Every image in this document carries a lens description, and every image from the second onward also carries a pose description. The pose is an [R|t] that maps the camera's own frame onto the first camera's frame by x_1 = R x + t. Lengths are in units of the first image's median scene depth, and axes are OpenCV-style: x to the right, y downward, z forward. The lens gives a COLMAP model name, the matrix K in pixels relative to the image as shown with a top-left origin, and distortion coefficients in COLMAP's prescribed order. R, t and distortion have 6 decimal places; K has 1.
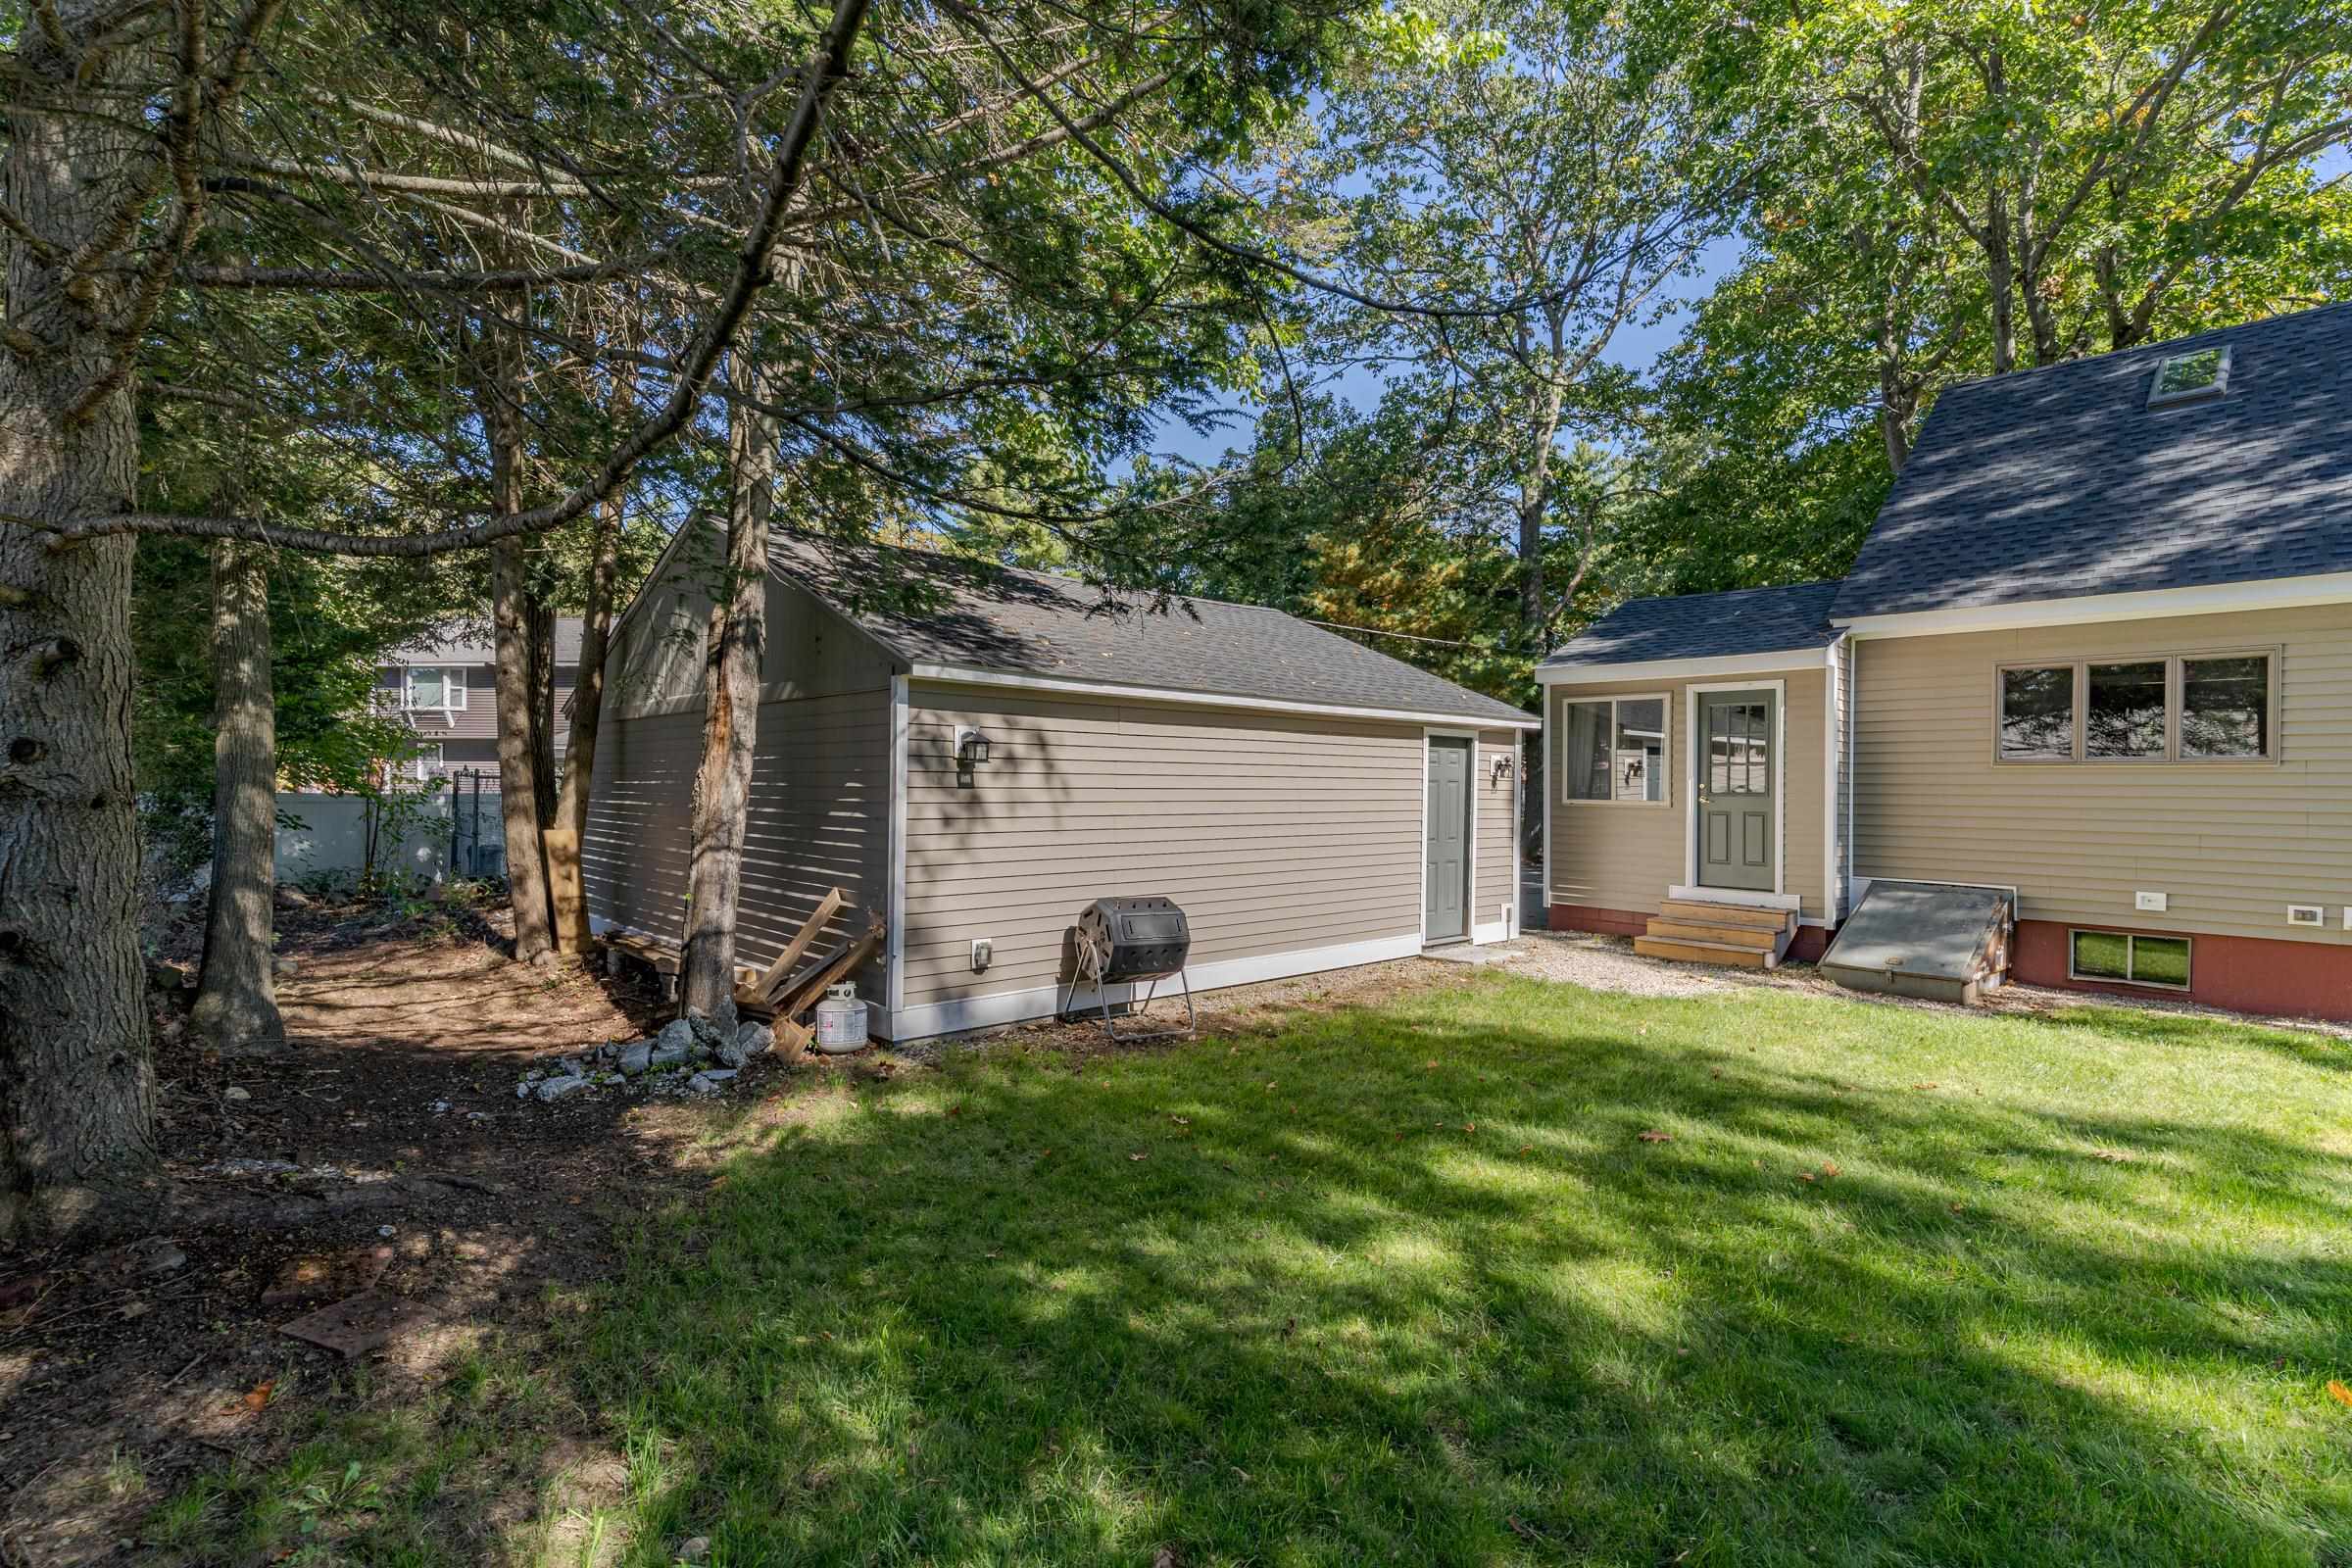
lens RADIAL K [[1120.2, 0, 1181.6], [0, 1120.2, 784.3], [0, 0, 1]] dist [-0.000048, 0.000523]
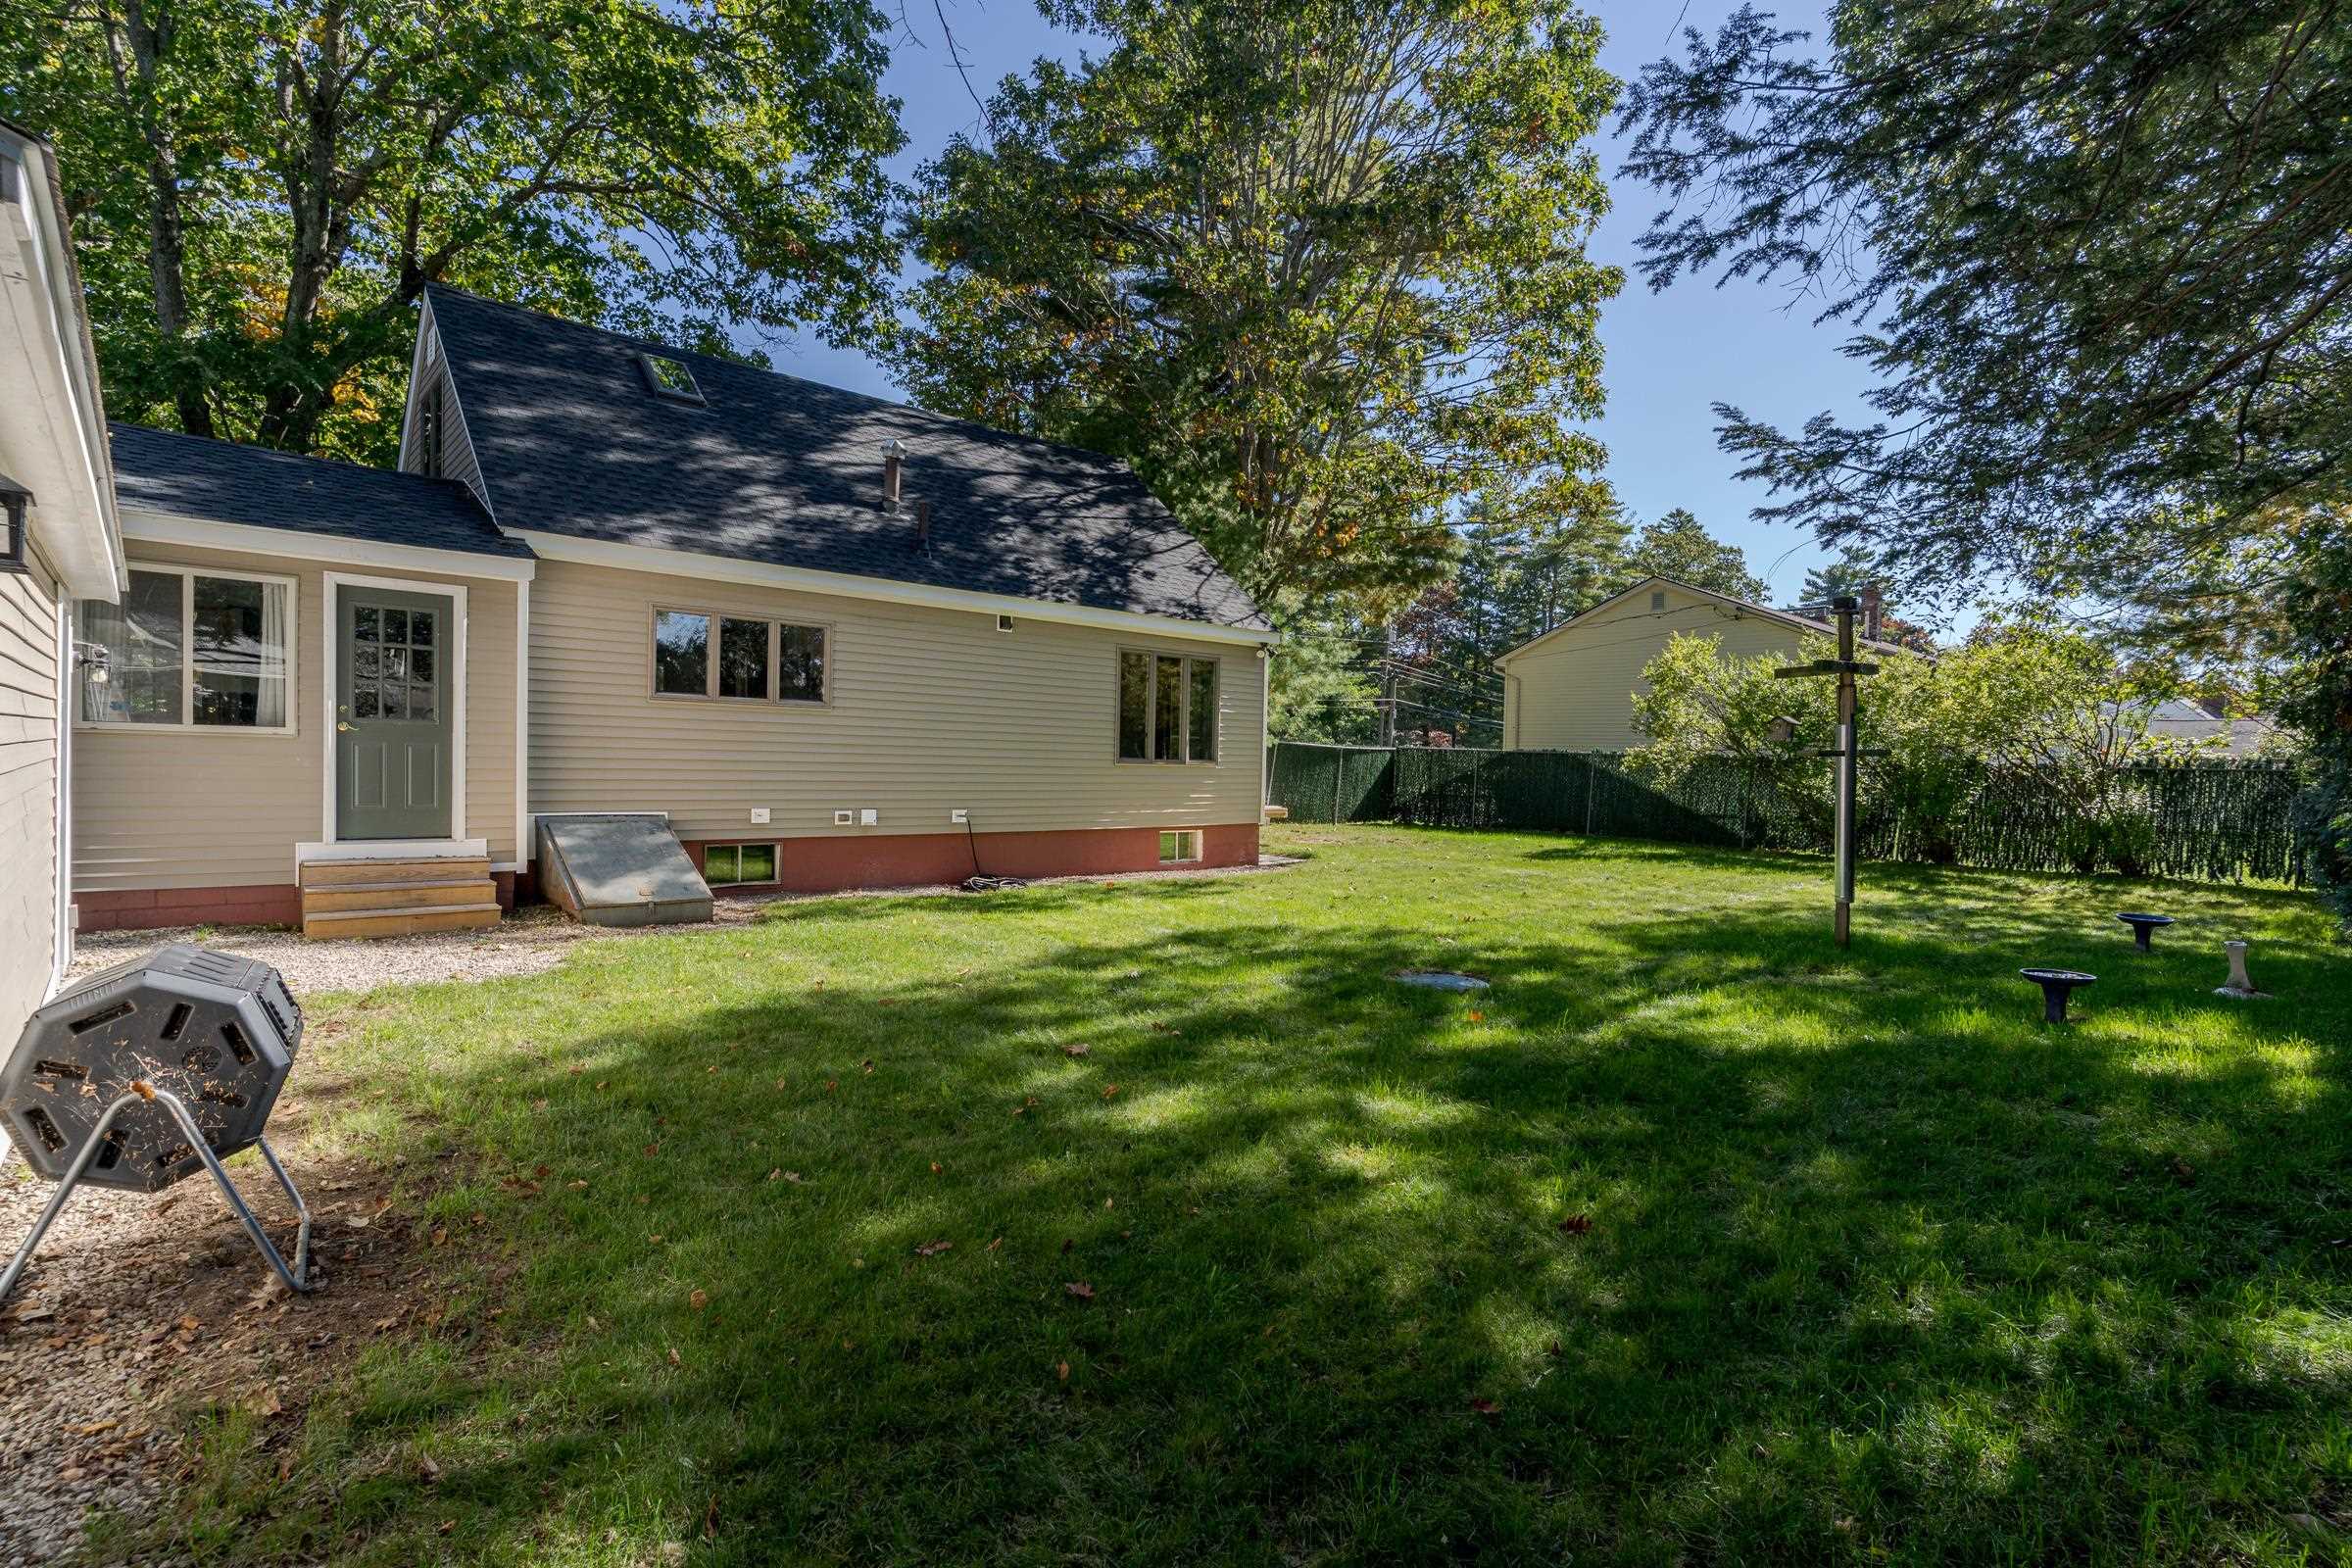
lens RADIAL K [[1120.2, 0, 1181.6], [0, 1120.2, 784.3], [0, 0, 1]] dist [-0.000048, 0.000523]
pose [[-0.003606, -0.033105, 0.999445, -0.298195], [-0.023605, 0.999176, 0.033011, 0.014152], [-0.999715, -0.023473, -0.004385, 0.432165]]
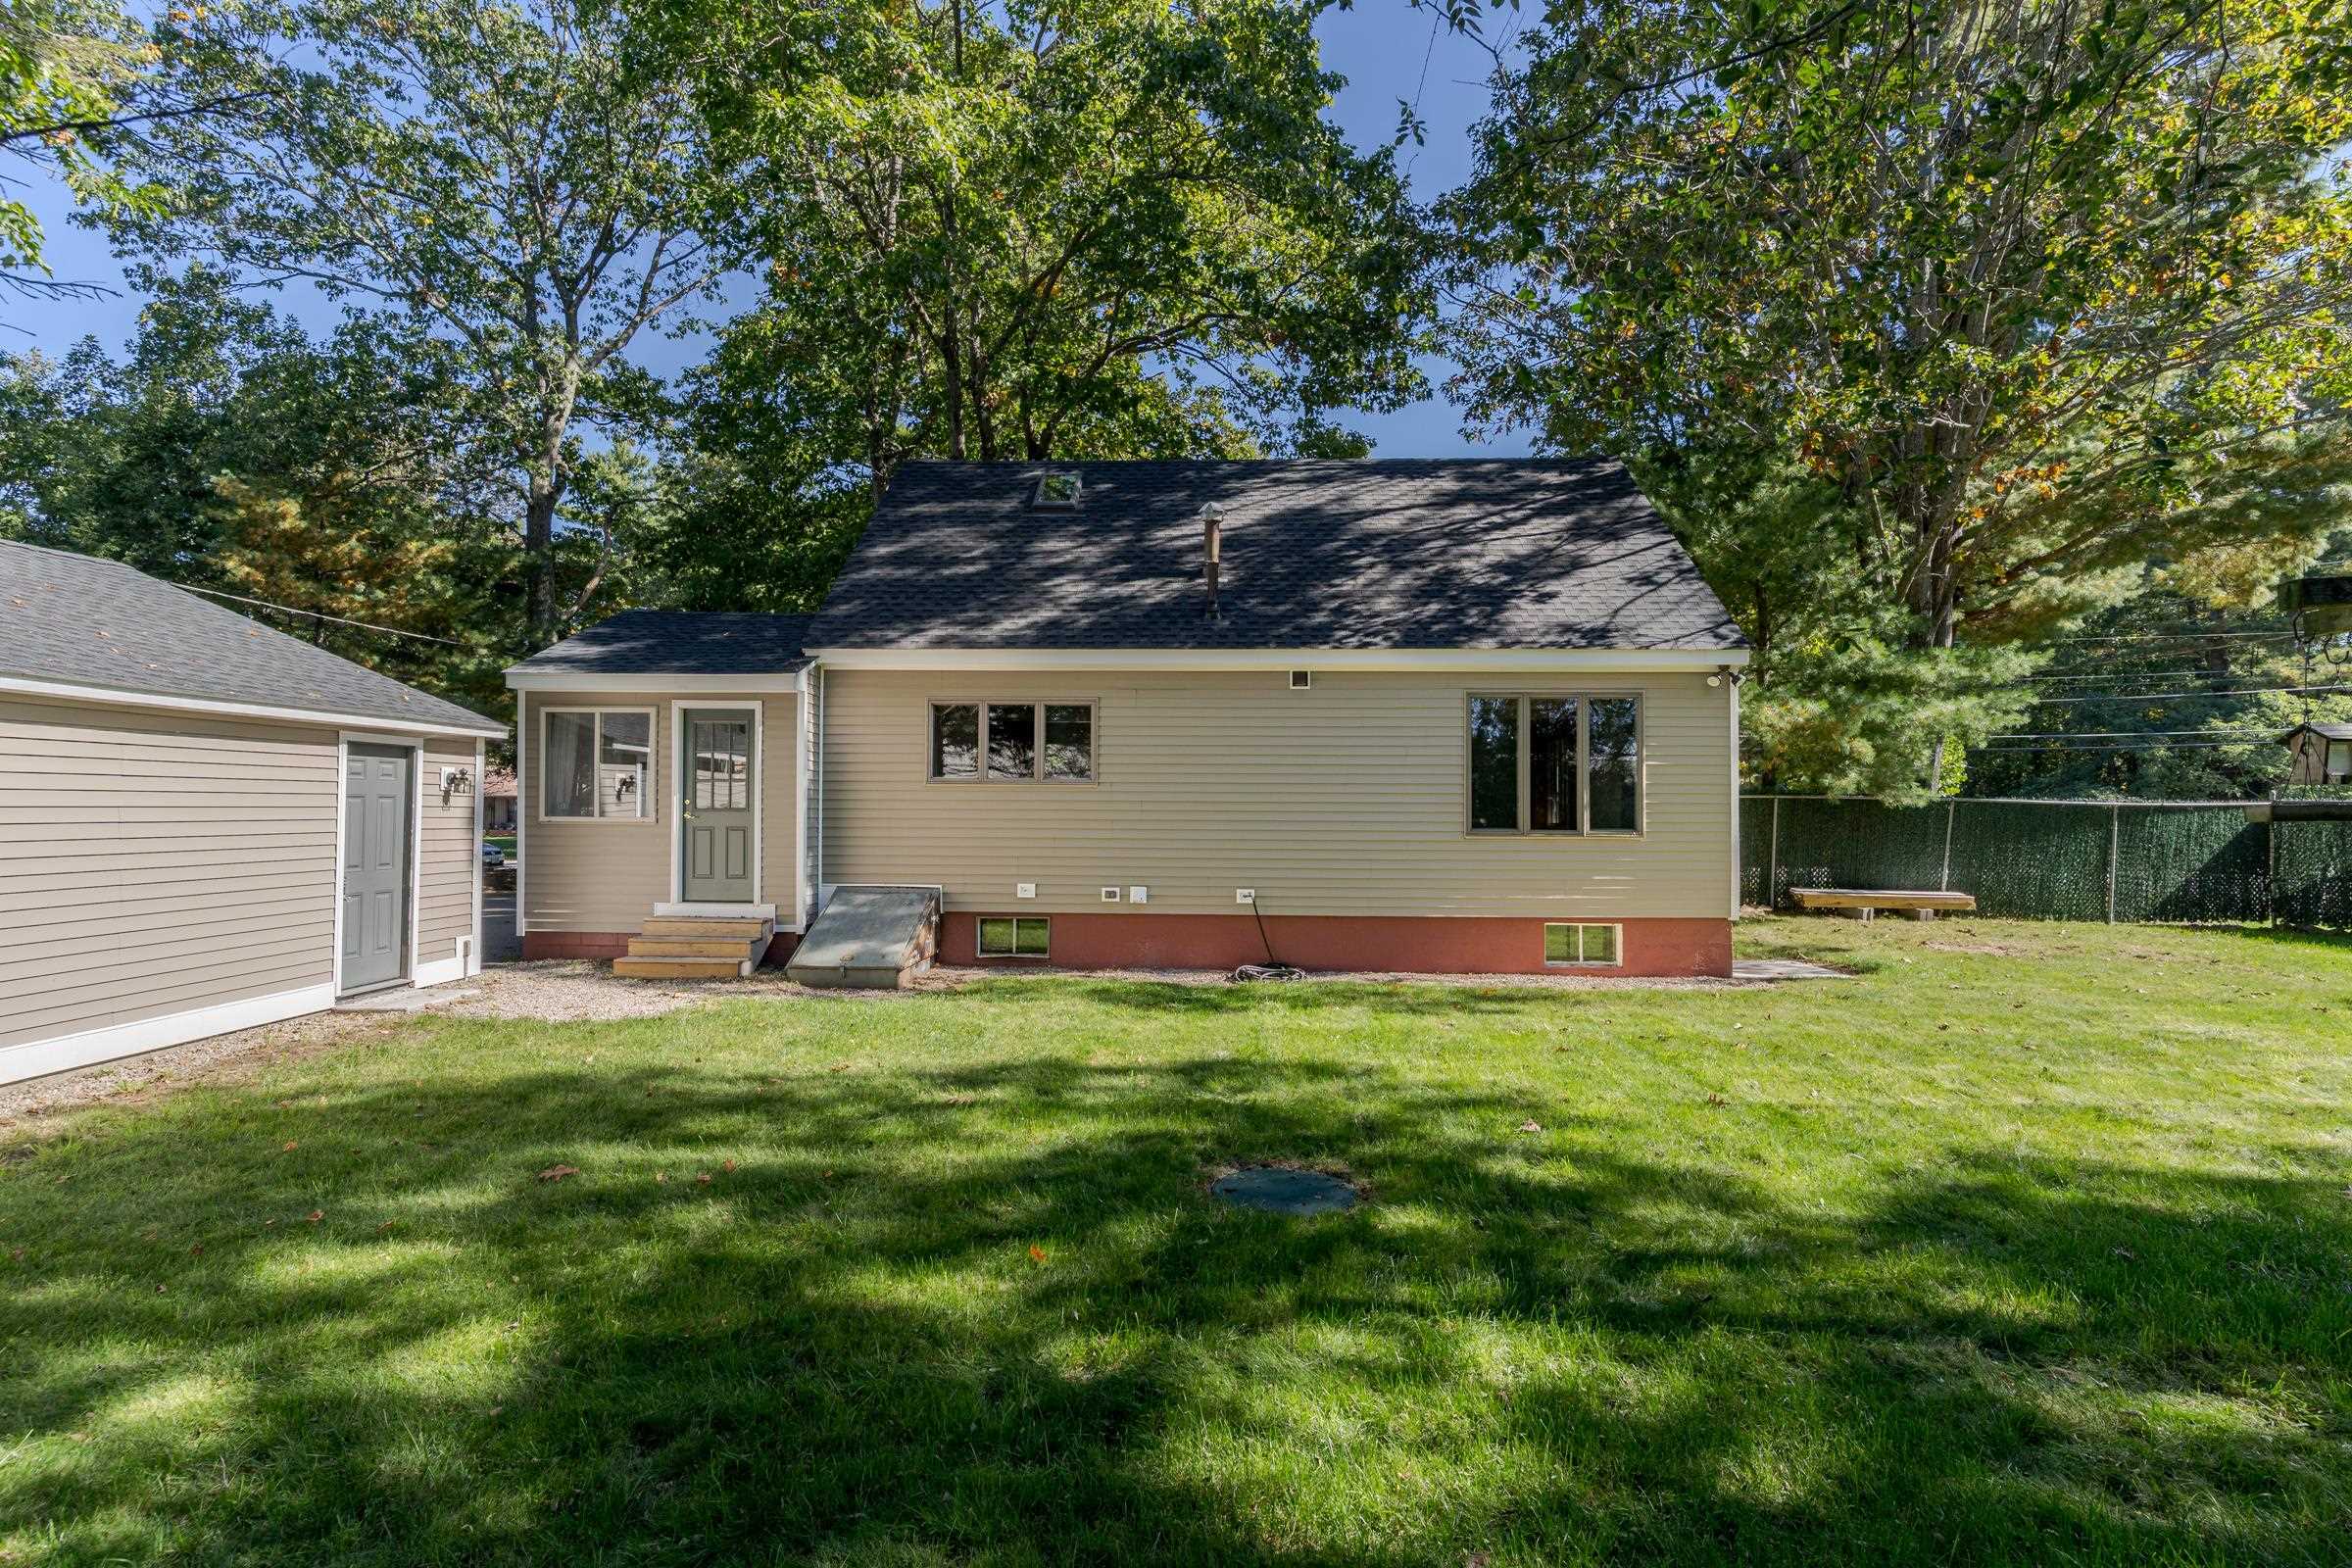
lens RADIAL K [[1120.2, 0, 1181.6], [0, 1120.2, 784.3], [0, 0, 1]] dist [-0.000048, 0.000523]
pose [[0.693288, 0.009134, 0.720602, 0.047660], [0.001633, 0.999897, -0.014245, 0.000962], [-0.720658, 0.011053, 0.693202, -0.016039]]
